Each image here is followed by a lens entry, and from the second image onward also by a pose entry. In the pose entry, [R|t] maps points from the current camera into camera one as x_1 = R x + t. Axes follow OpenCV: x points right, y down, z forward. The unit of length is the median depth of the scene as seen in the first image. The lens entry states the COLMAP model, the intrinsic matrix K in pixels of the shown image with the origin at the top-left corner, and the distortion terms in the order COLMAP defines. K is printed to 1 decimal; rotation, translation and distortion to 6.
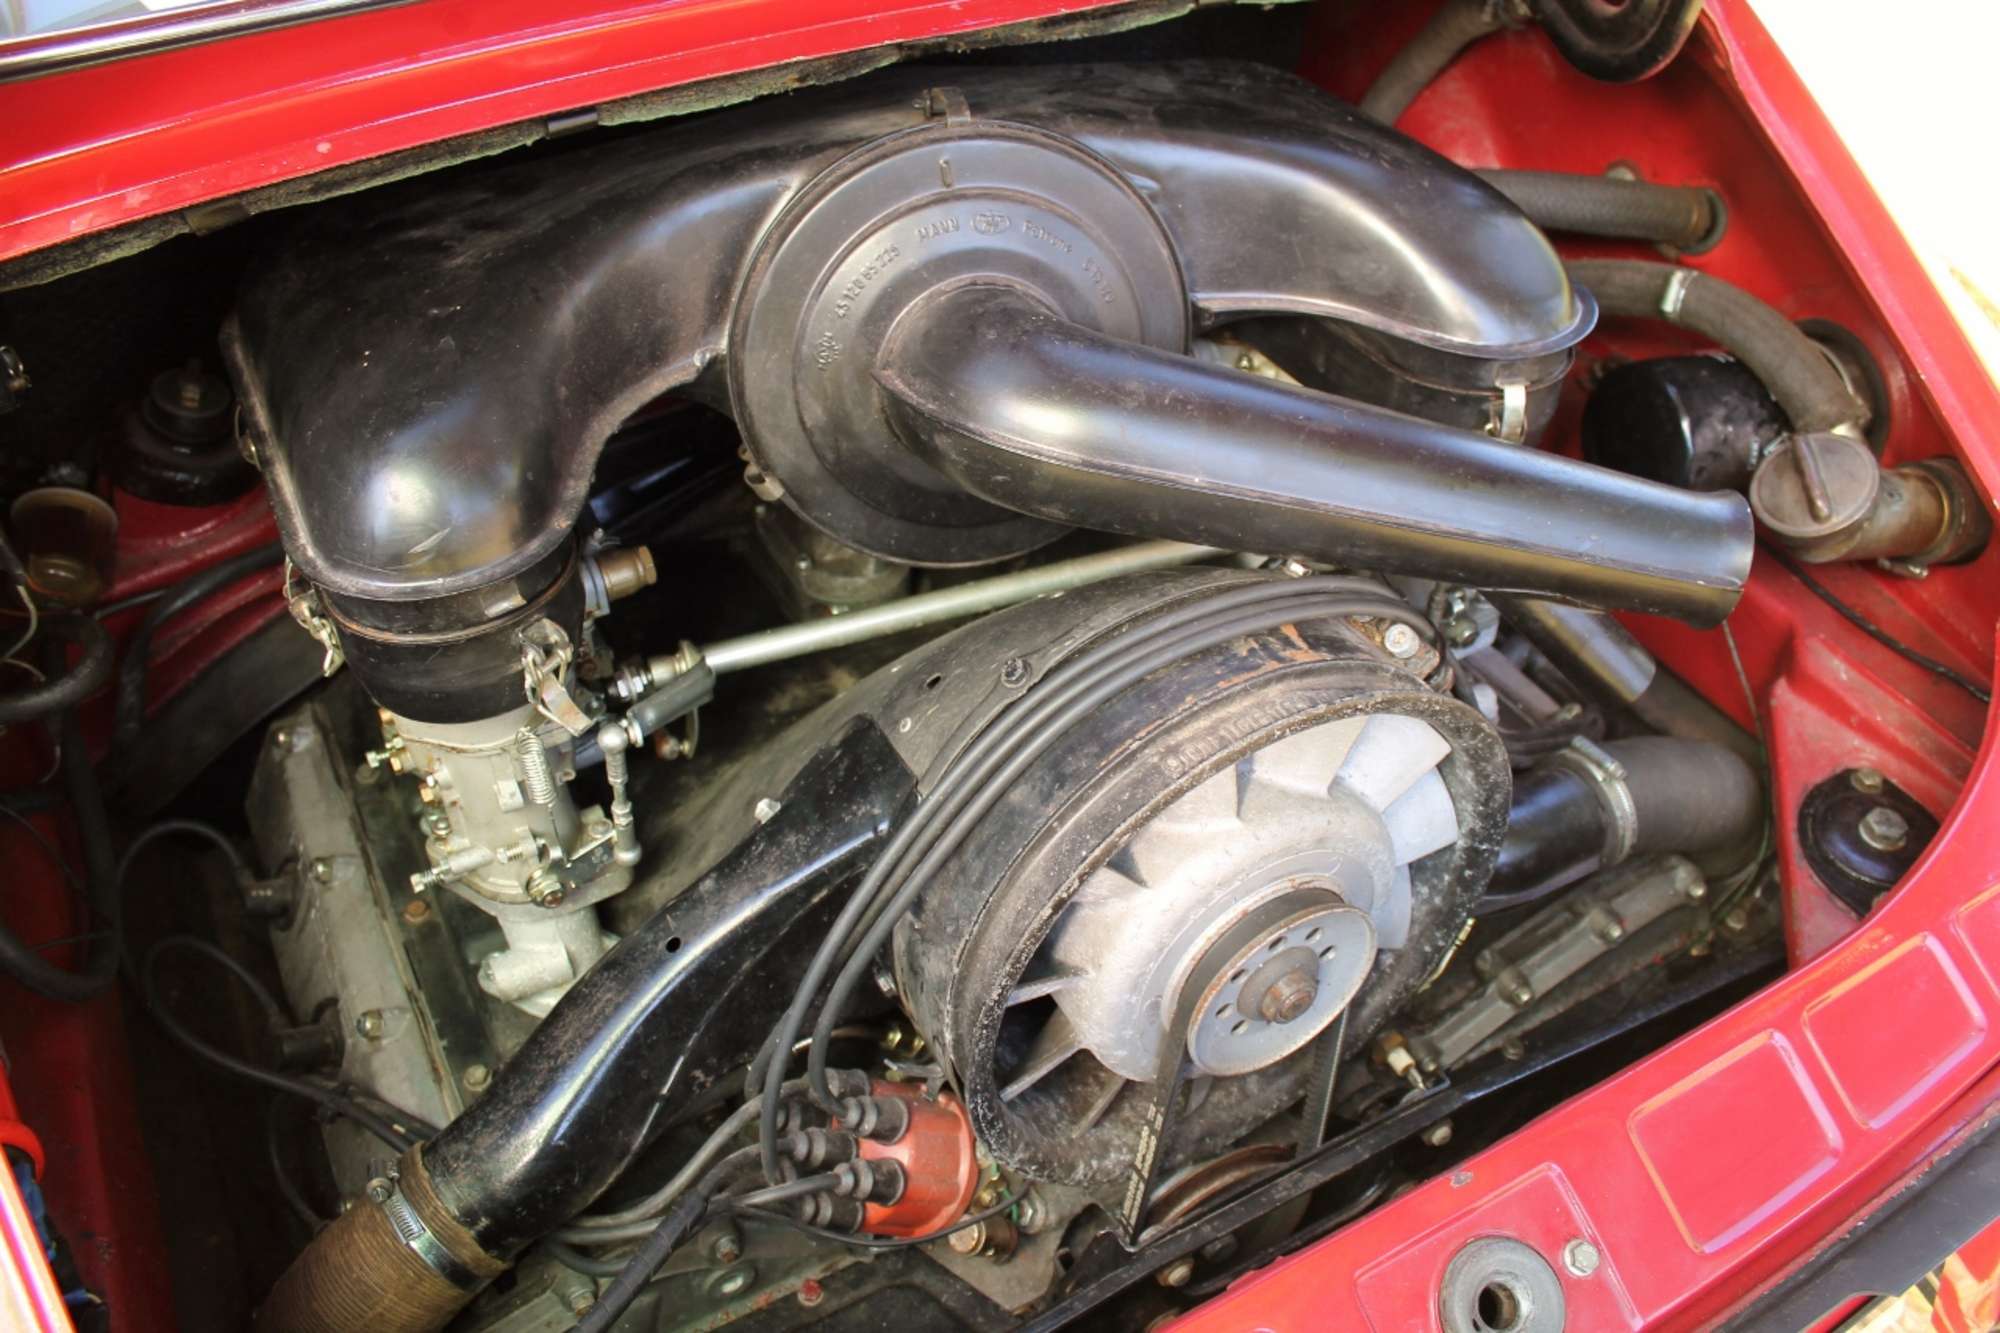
lens RADIAL K [[1725.3, 0, 1000.0], [0, 1725.3, 666.5], [0, 0, 1]] dist [-0.114676, 0.012752]
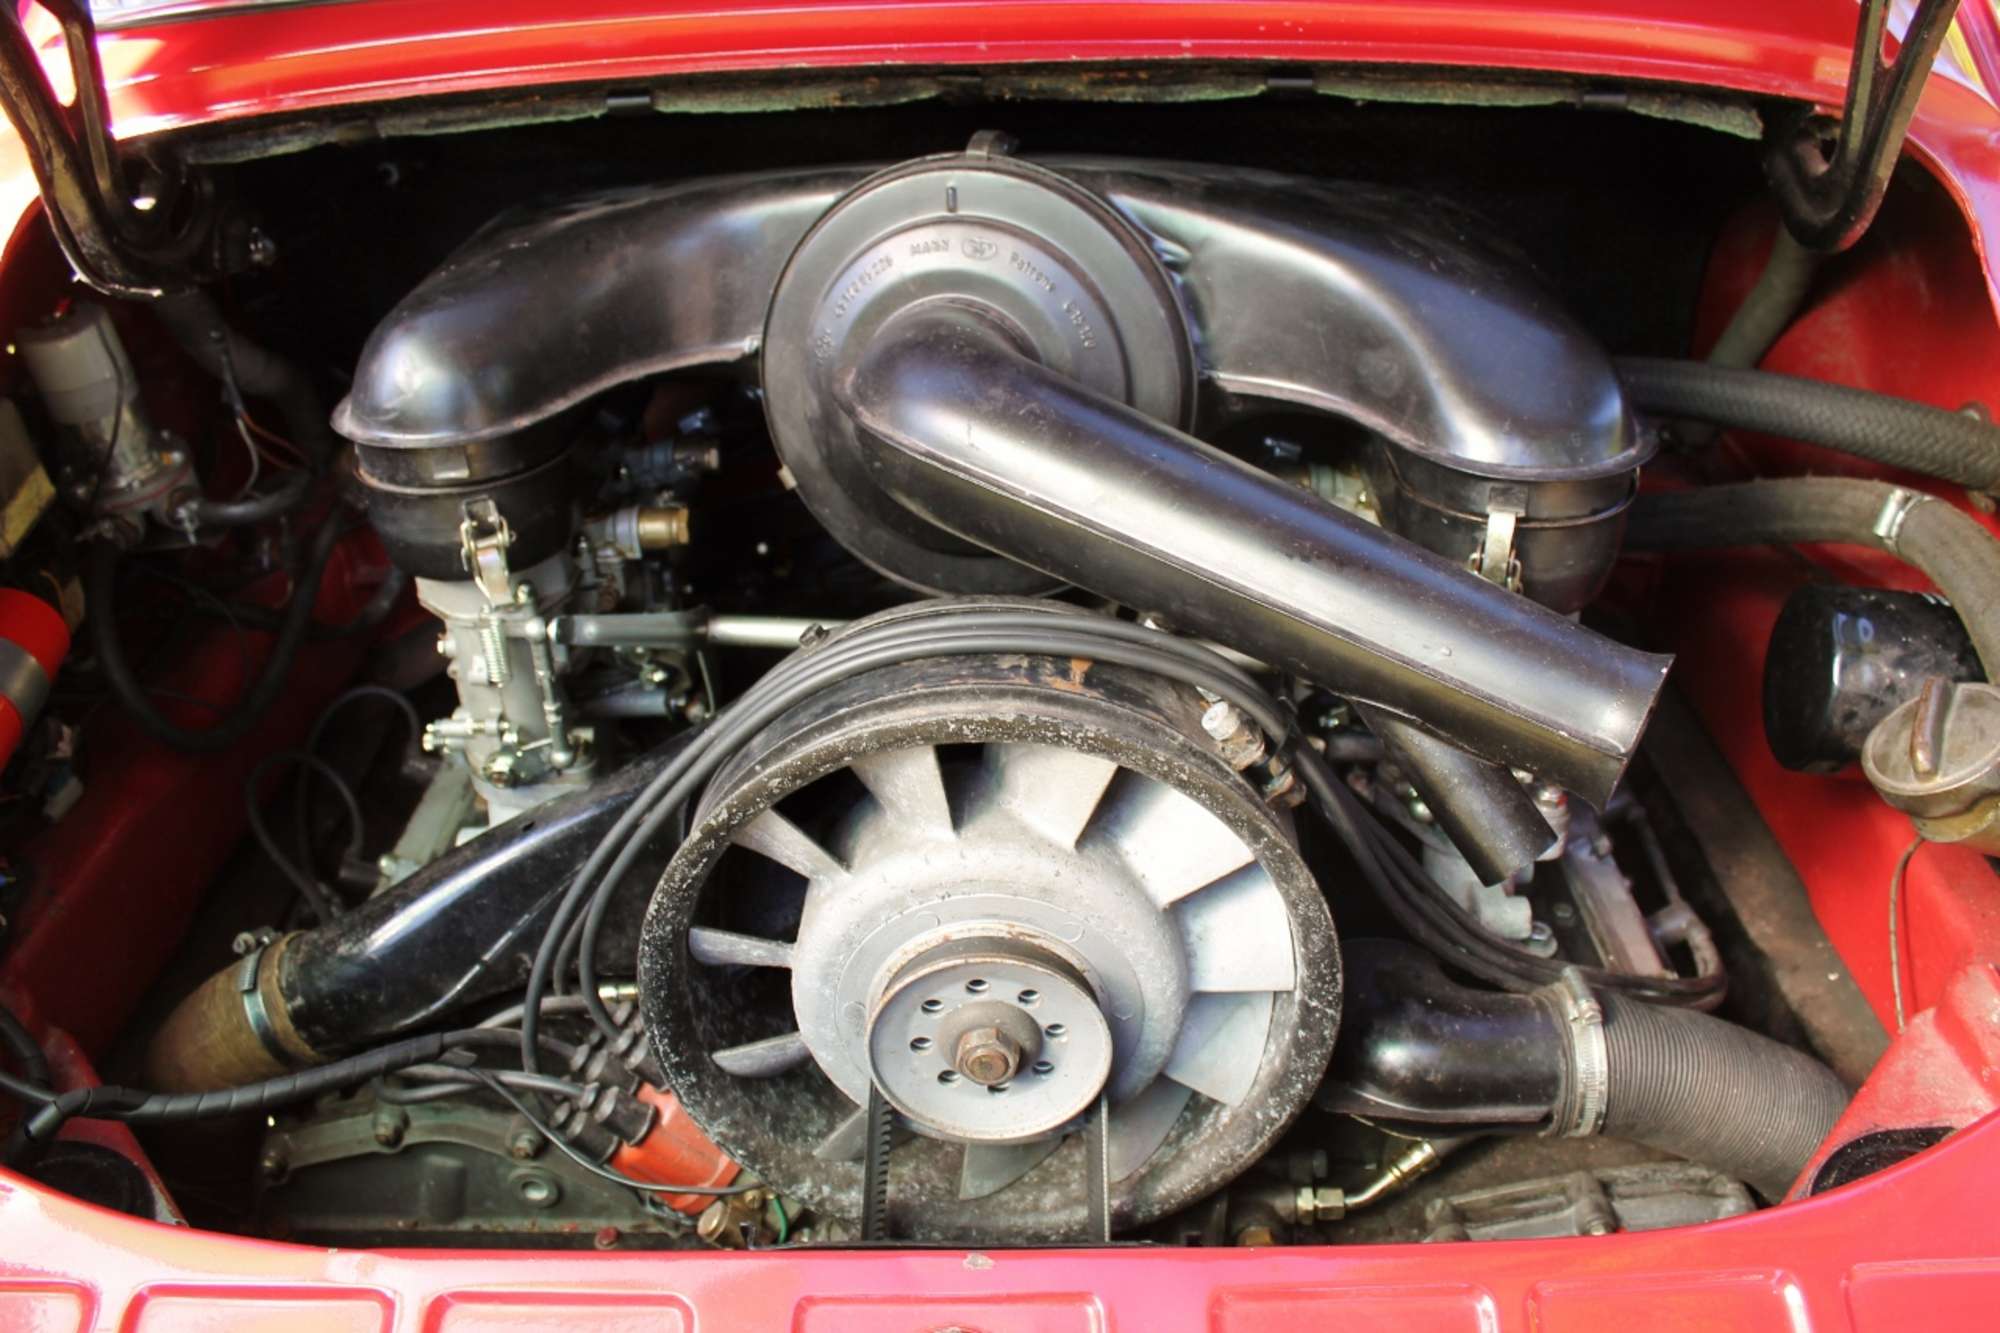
lens RADIAL K [[1725.3, 0, 1000.0], [0, 1725.3, 666.5], [0, 0, 1]] dist [-0.114676, 0.012752]
pose [[0.857719, 0.222754, -0.463357, 0.525841], [-0.301443, 0.947984, -0.102268, 0.082611], [0.416474, 0.227393, 0.880251, 0.135376]]
